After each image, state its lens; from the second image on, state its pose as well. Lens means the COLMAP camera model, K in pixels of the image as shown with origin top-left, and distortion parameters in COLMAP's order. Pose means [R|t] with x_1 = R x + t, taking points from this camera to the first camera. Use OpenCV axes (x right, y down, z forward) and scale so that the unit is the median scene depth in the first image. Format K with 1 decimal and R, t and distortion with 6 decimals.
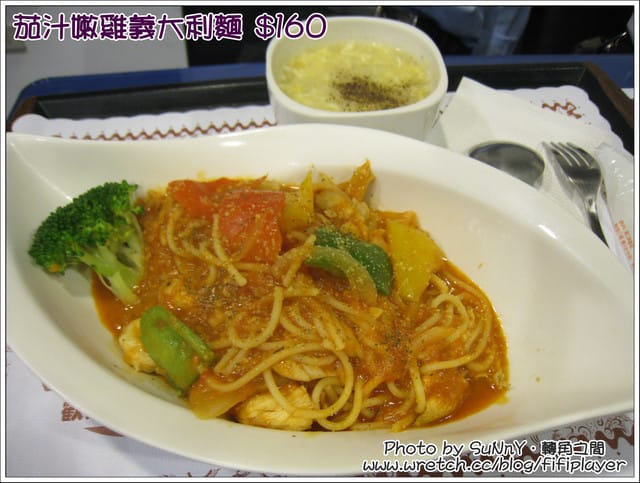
lens RADIAL K [[516.4, 0, 351.9], [0, 516.4, 241.7], [0, 0, 1]] dist [-0.108850, 0.012870]
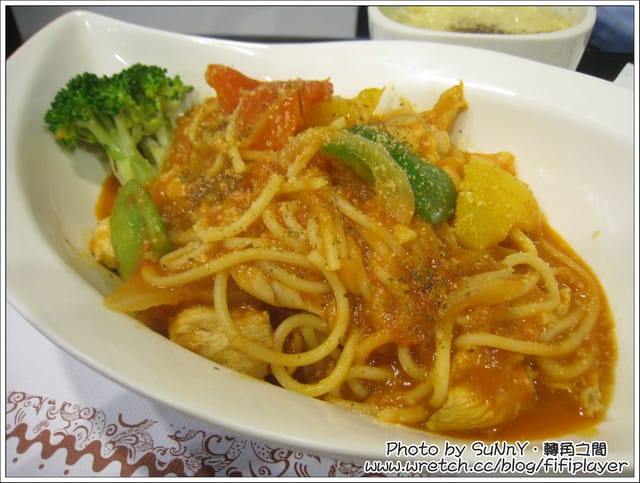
lens RADIAL K [[516.4, 0, 351.9], [0, 516.4, 241.7], [0, 0, 1]] dist [-0.108850, 0.012870]
pose [[0.937807, 0.179098, -0.297391, 0.179645], [-0.218012, 0.970492, -0.103030, 0.226353], [0.270164, 0.161457, 0.949180, 0.365256]]
